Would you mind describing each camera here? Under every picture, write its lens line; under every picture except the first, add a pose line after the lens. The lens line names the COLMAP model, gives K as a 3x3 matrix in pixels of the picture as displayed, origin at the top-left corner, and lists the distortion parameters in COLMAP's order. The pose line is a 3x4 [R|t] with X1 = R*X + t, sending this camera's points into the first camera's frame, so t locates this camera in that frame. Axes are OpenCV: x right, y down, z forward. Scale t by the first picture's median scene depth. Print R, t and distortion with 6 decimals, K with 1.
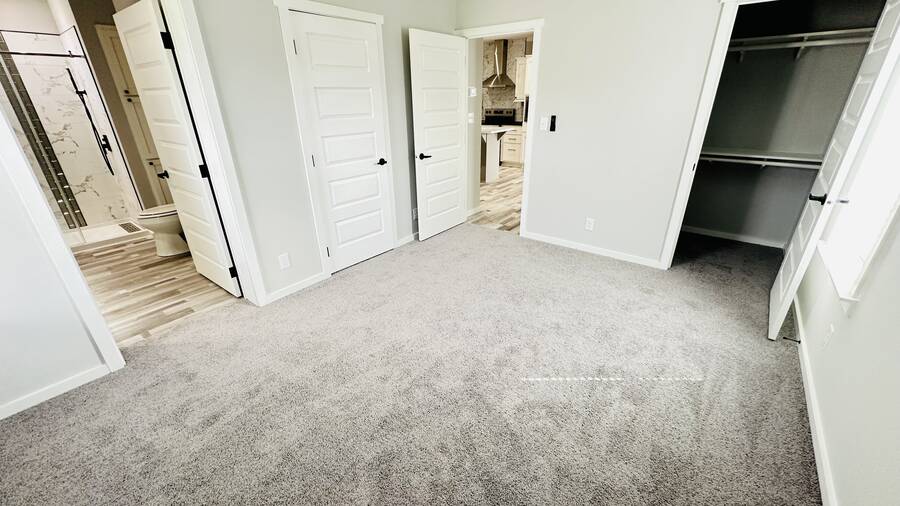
lens RADIAL K [[358.2, 0, 447.3], [0, 358.2, 254.6], [0, 0, 1]] dist [-0.002224, 0.001035]
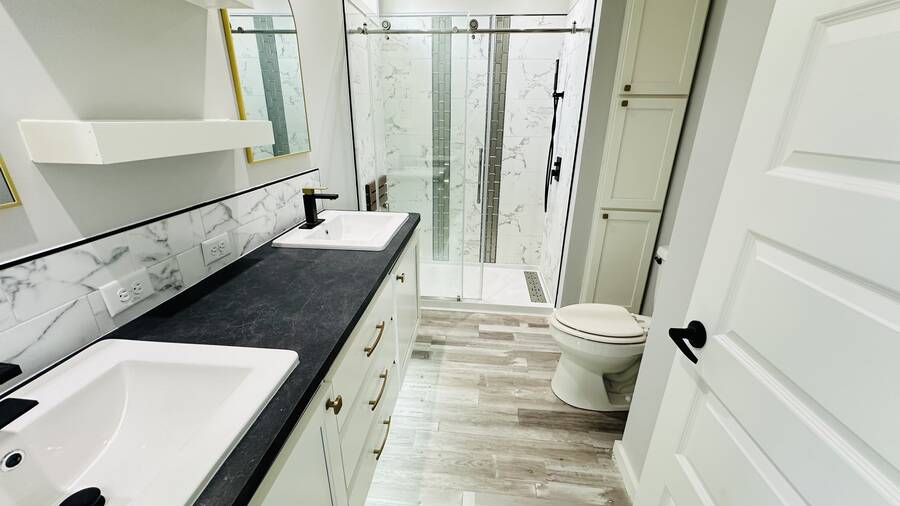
lens RADIAL K [[358.2, 0, 447.1], [0, 358.2, 254.9], [0, 0, 1]] dist [-0.002224, 0.001035]
pose [[0.539184, 0.319403, -0.779270, -0.534114], [-0.356254, 0.924931, 0.132610, -0.194233], [0.763127, 0.206116, 0.612497, 0.507329]]
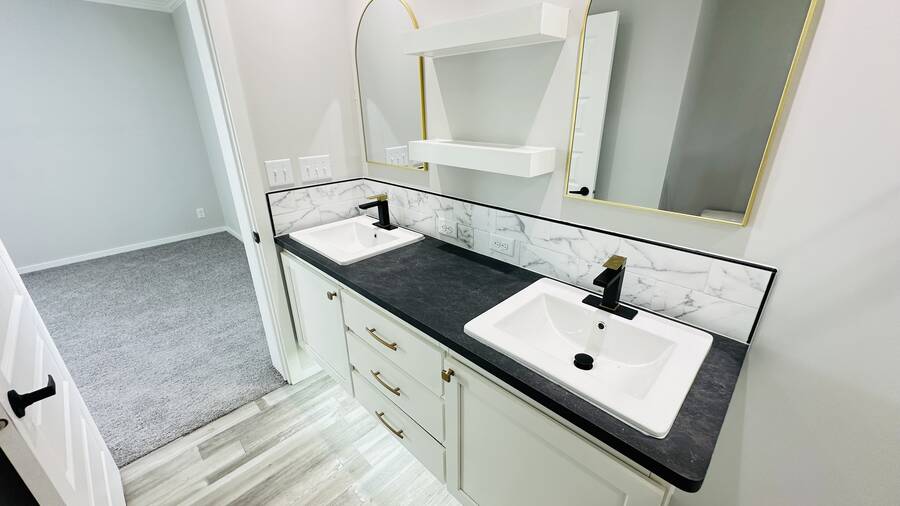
lens RADIAL K [[358.2, 0, 448.3], [0, 358.2, 251.3], [0, 0, 1]] dist [-0.002224, 0.001035]
pose [[-0.993040, -0.023434, 0.115426, -0.878279], [0.066779, 0.695242, 0.715666, -0.368088], [-0.097020, 0.718393, -0.688838, 0.828967]]
